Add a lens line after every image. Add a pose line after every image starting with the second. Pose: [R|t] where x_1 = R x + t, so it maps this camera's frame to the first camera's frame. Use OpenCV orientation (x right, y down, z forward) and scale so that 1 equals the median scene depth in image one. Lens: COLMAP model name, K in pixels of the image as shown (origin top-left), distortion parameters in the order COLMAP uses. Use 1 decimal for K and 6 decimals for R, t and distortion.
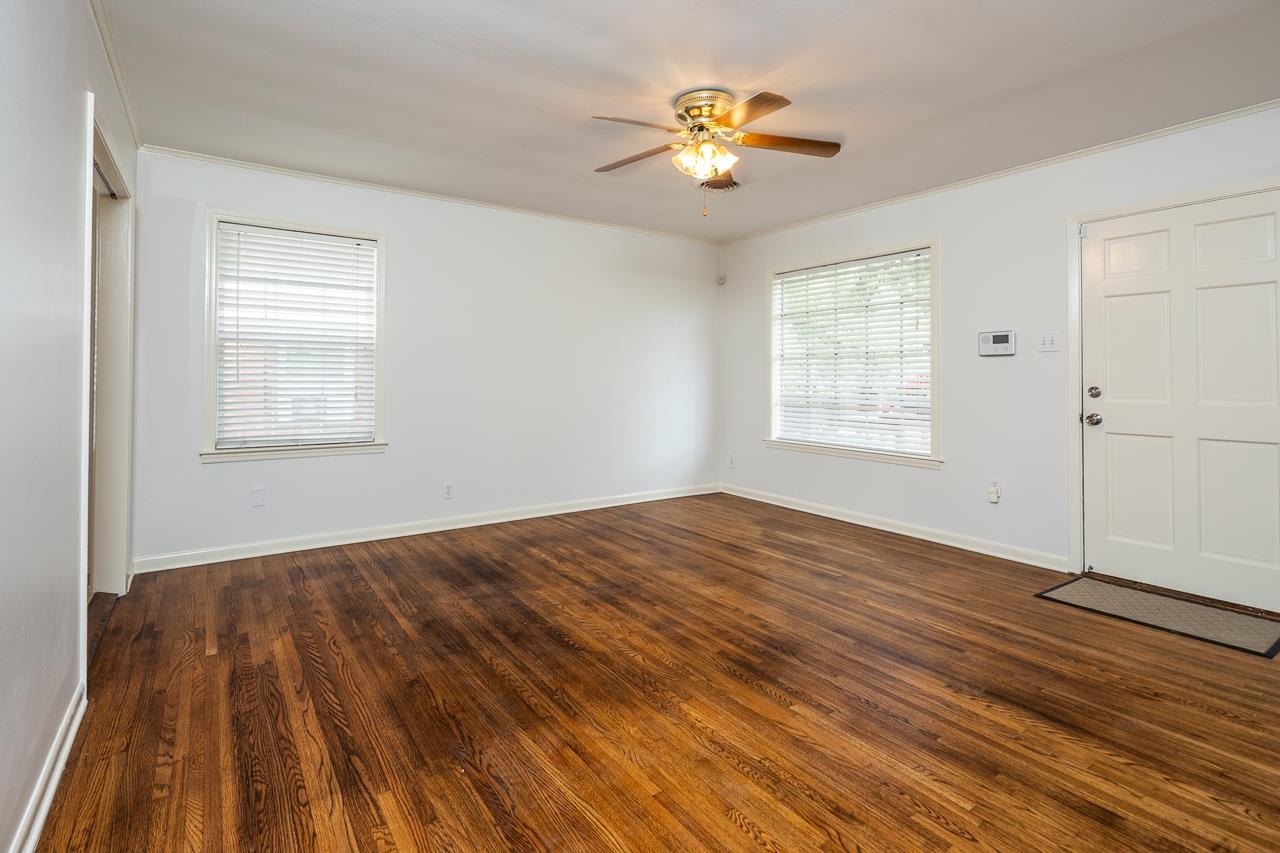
lens RADIAL K [[640.8, 0, 645.6], [0, 640.8, 362.1], [0, 0, 1]] dist [0.003546, -0.000533]
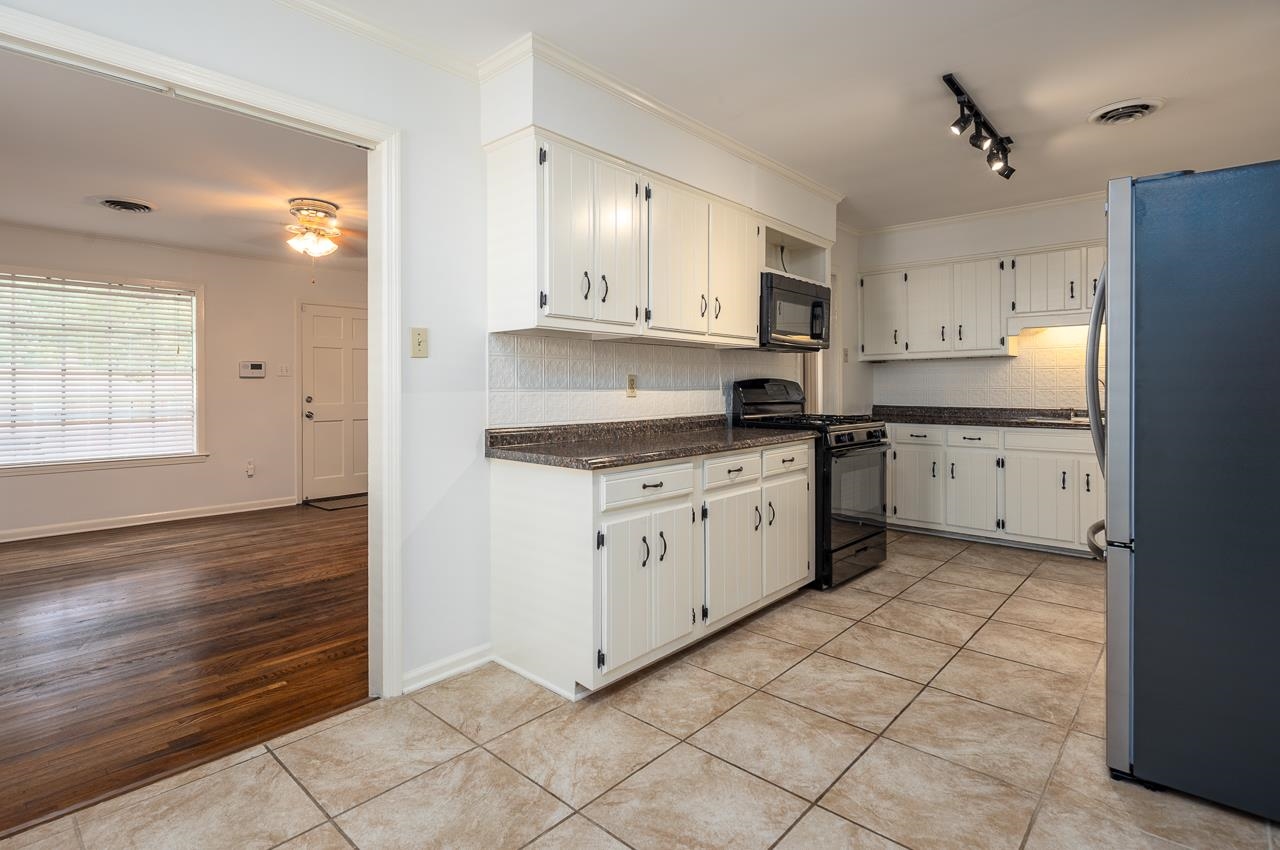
lens RADIAL K [[633.4, 0, 632.0], [0, 633.4, 386.8], [0, 0, 1]] dist [0.001316, -0.000780]
pose [[-0.217320, -0.000506, 0.976100, -1.640172], [-0.021834, 0.999752, -0.004343, -0.002223], [-0.975856, -0.022256, -0.217277, 0.667174]]
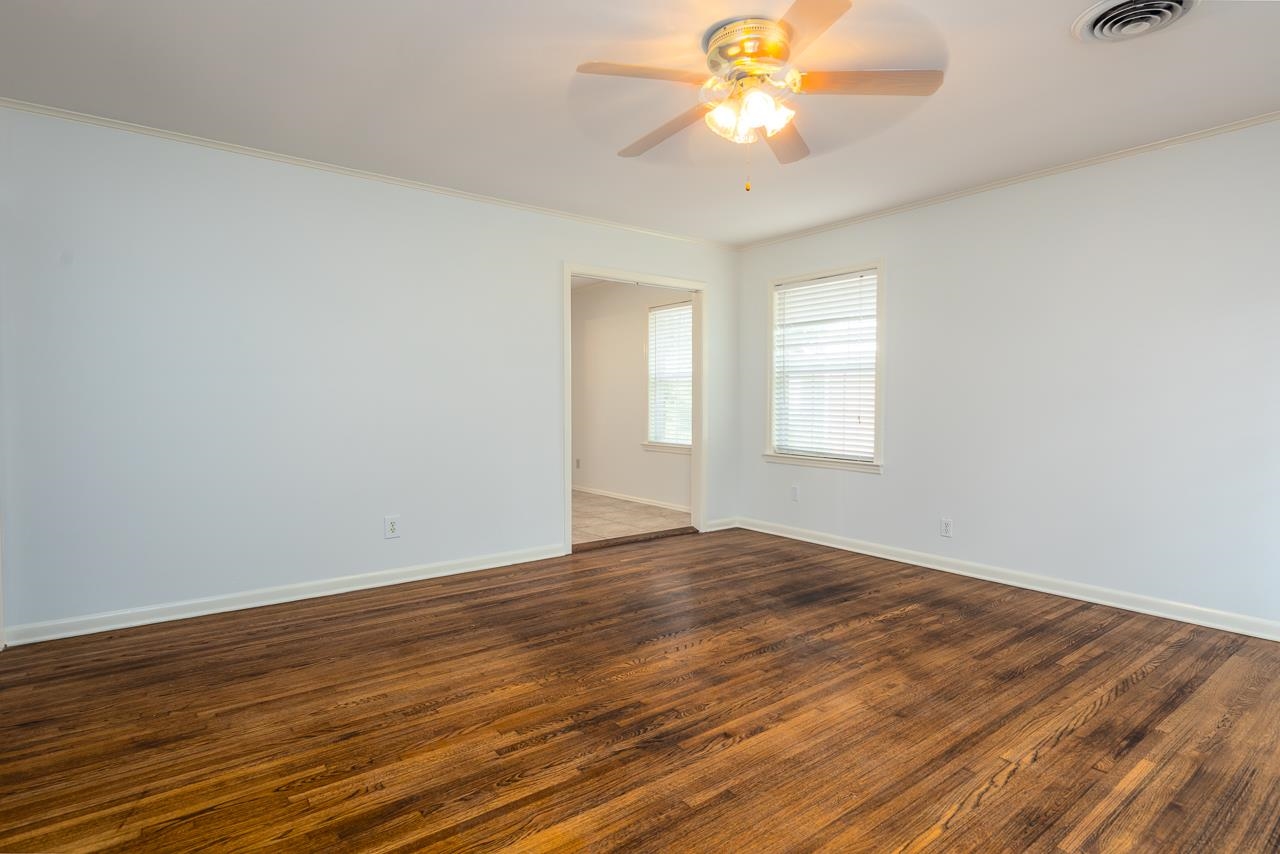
lens RADIAL K [[635.4, 0, 640.0], [0, 635.4, 427.0], [0, 0, 1]] dist [0.004650, -0.000711]
pose [[0.037728, 0.039281, -0.998516, 0.932266], [0.021352, 0.998967, 0.040105, 0.025040], [0.999060, -0.022833, 0.036851, 0.909999]]
